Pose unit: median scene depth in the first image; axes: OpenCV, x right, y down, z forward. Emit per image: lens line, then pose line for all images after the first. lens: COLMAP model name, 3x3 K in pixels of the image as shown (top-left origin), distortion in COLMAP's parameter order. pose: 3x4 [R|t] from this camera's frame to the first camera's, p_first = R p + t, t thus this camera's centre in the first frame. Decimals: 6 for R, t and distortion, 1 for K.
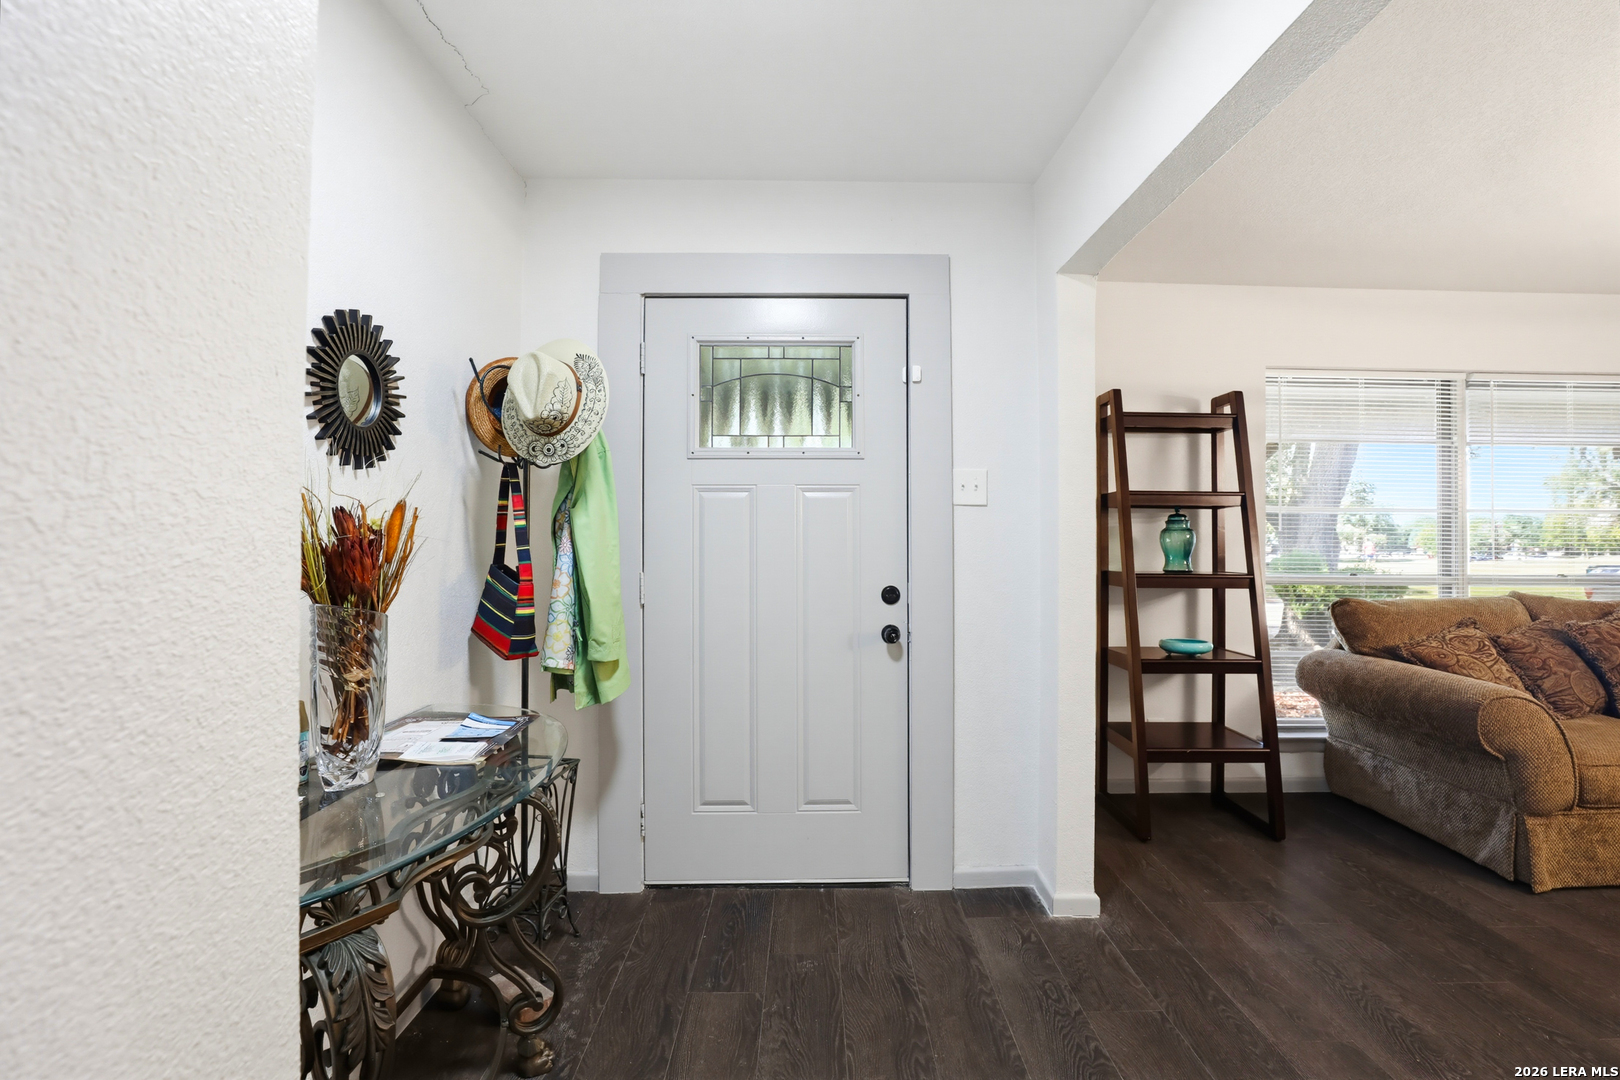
lens RADIAL K [[742.6, 0, 810.5], [0, 742.6, 536.0], [0, 0, 1]] dist [-0.030017, 0.004948]
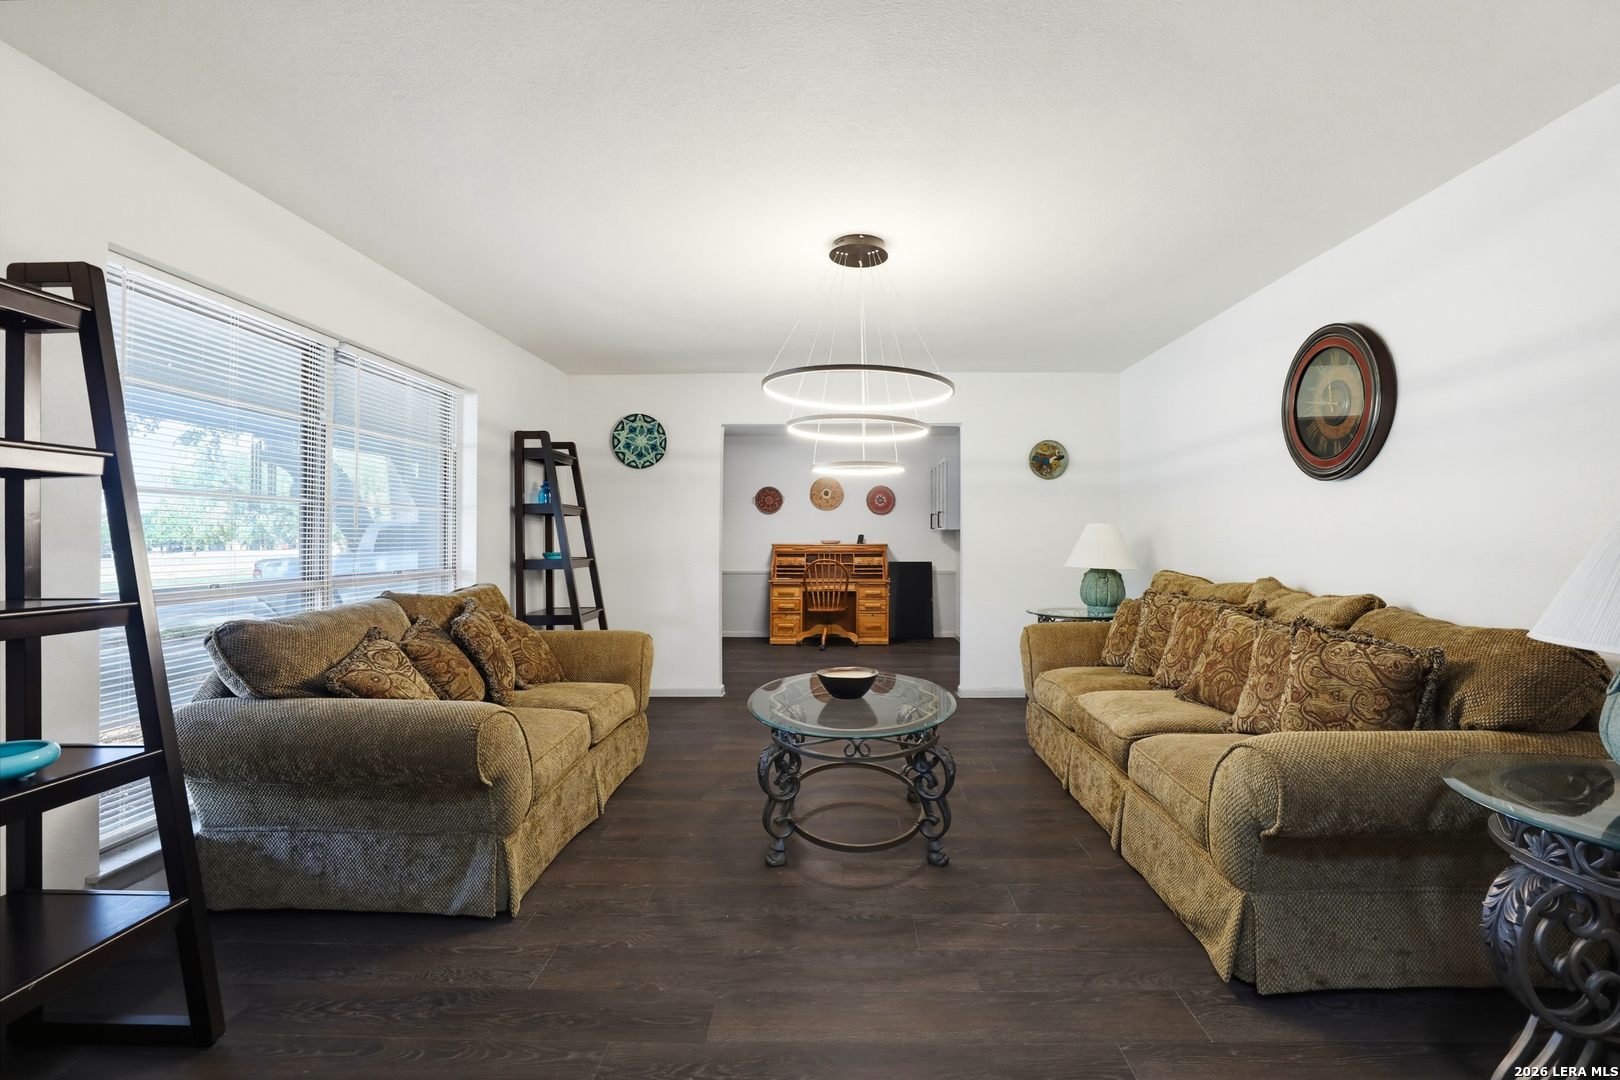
lens RADIAL K [[742.6, 0, 851.7], [0, 742.6, 532.0], [0, 0, 1]] dist [-0.030017, 0.004948]
pose [[0.011046, -0.000095, 0.999939, 0.056673], [-0.000230, 1.000000, 0.000097, 0.000101], [-0.999939, -0.000231, 0.011046, 0.454114]]
